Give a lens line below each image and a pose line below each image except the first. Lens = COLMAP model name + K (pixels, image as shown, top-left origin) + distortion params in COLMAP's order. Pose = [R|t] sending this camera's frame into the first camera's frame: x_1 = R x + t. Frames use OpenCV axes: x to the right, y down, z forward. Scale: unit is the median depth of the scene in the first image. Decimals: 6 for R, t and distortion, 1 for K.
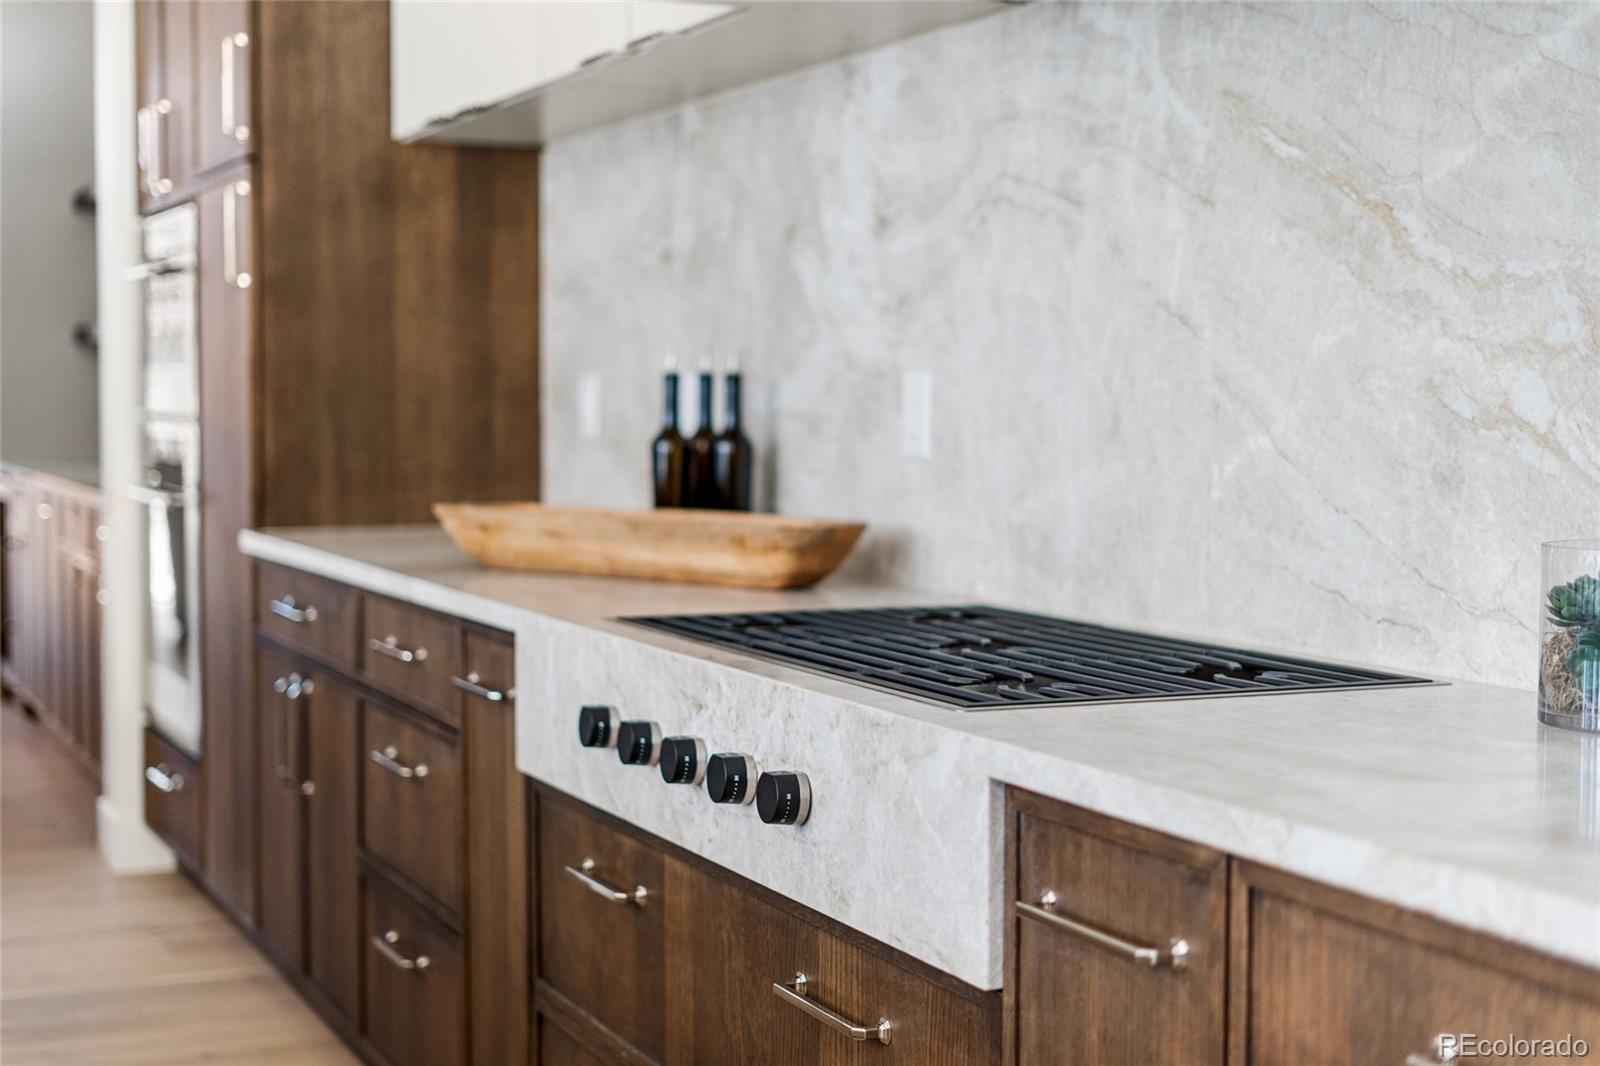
lens RADIAL K [[2375.8, 0, 800.3], [0, 2375.8, 530.6], [0, 0, 1]] dist [0.005241, 0.000000]
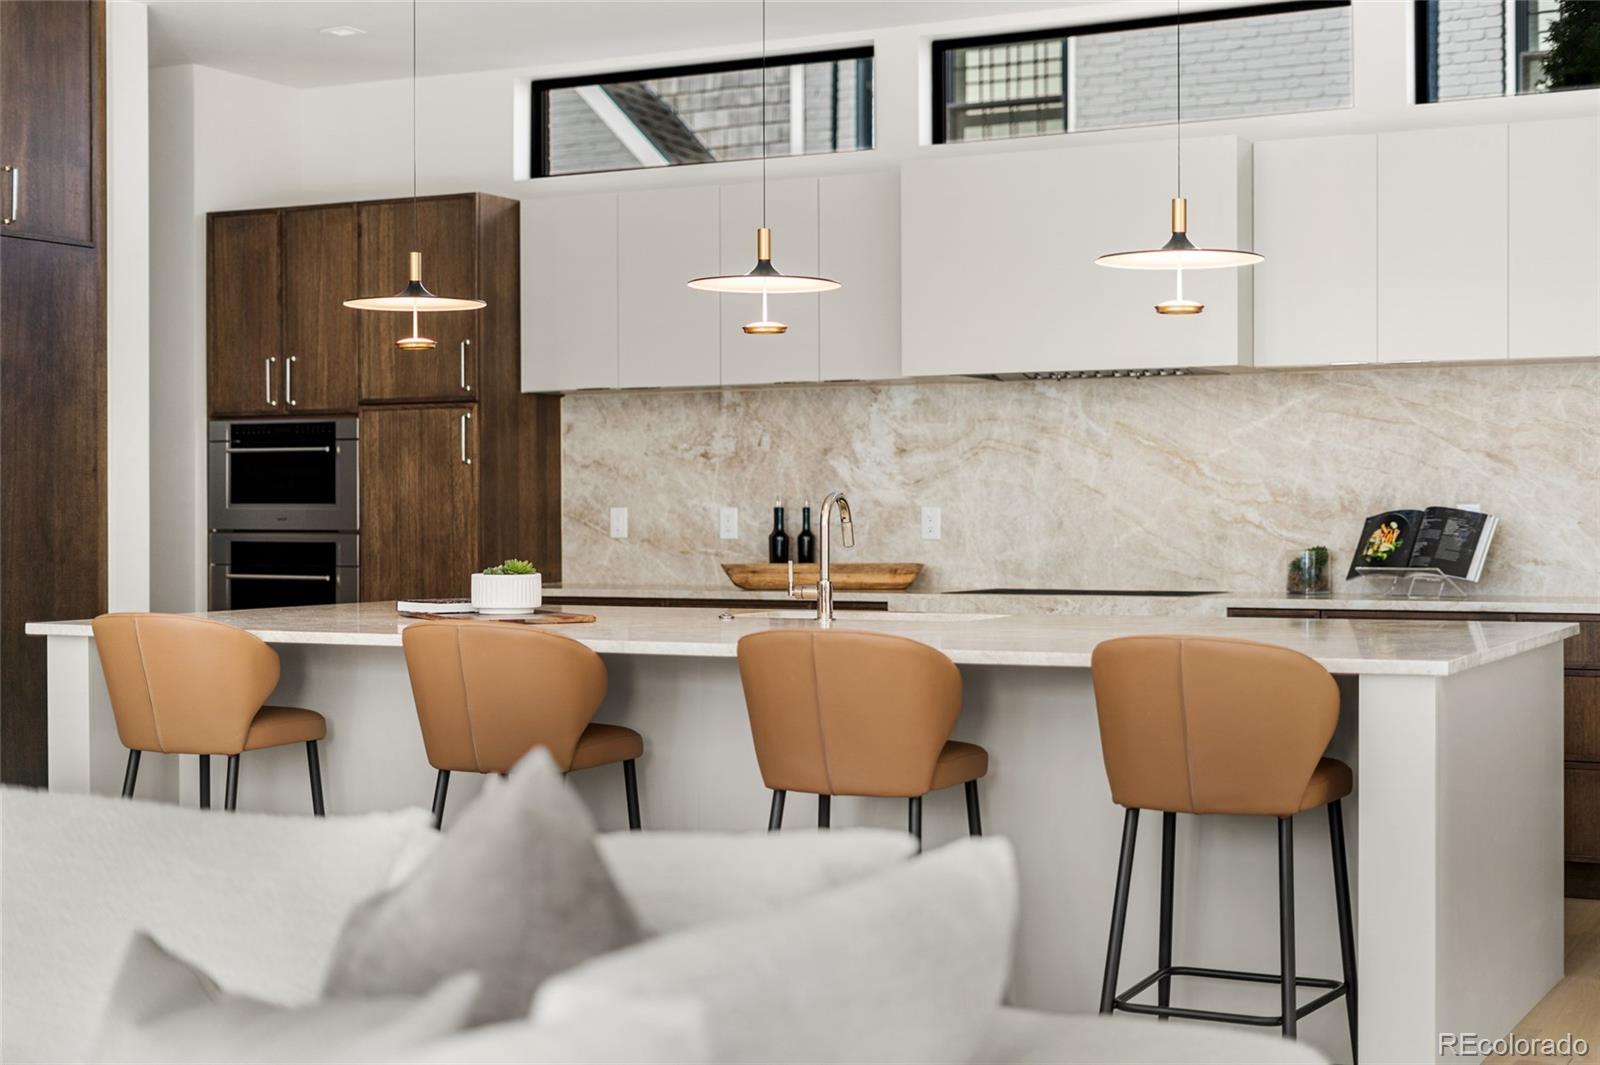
lens RADIAL K [[2375.8, 0, 799.6], [0, 2375.8, 531.5], [0, 0, 1]] dist [0.005241, 0.000000]
pose [[0.783671, -0.010971, 0.621080, -2.132388], [0.041833, 0.998506, -0.035146, 0.059851], [-0.619767, 0.053525, 0.782959, -1.243652]]
